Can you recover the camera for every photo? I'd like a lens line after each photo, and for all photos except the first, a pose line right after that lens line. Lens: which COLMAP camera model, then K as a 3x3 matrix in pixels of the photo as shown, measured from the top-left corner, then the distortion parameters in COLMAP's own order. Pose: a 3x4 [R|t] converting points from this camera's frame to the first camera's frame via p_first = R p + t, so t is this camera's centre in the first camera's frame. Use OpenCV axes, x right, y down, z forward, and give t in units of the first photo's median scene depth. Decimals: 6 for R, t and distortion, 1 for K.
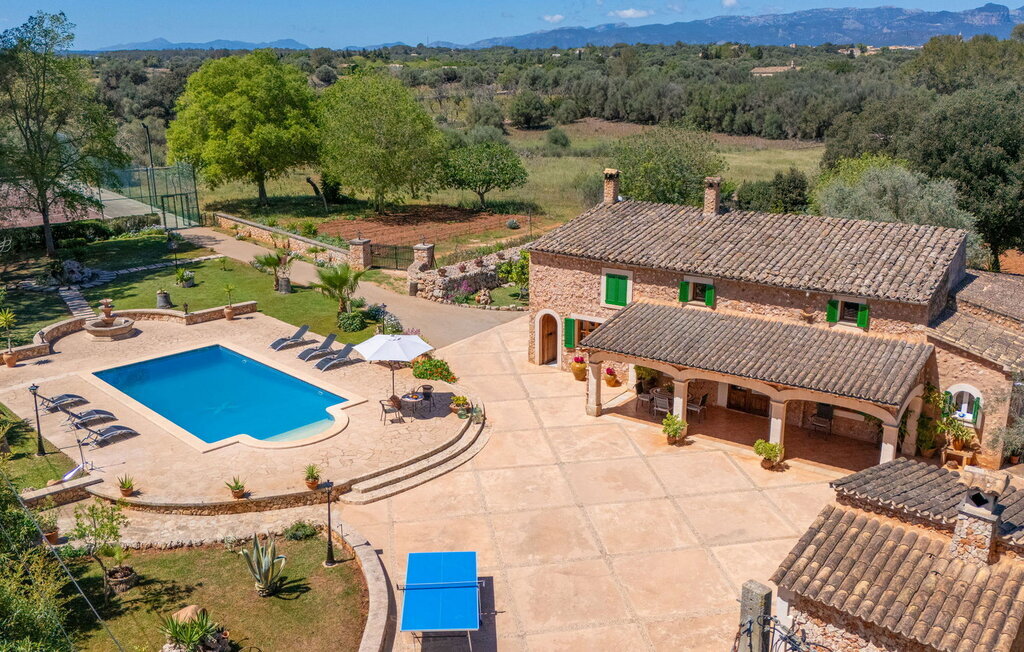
lens RADIAL K [[902.5, 0, 498.8], [0, 902.5, 329.8], [0, 0, 1]] dist [0.049656, -0.006345]
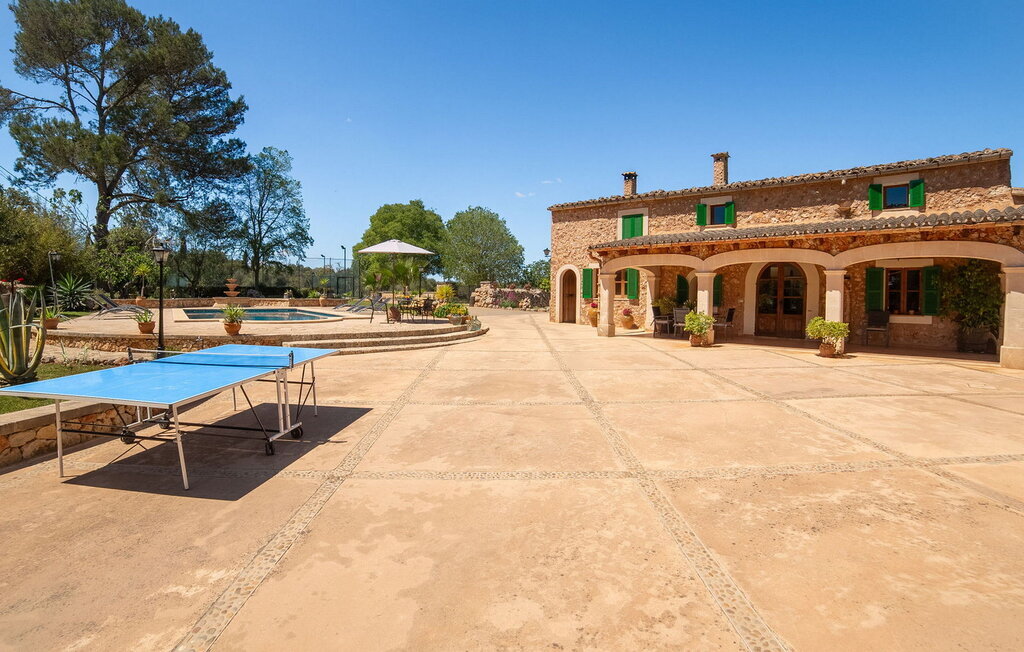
lens RADIAL K [[495.7, 0, 515.9], [0, 495.7, 309.8], [0, 0, 1]] dist [-0.114296, 0.044598]
pose [[0.990323, 0.027994, -0.135932, 0.083841], [-0.063827, 0.961586, -0.266979, 0.208350], [0.123236, 0.273072, 0.954067, 0.518716]]
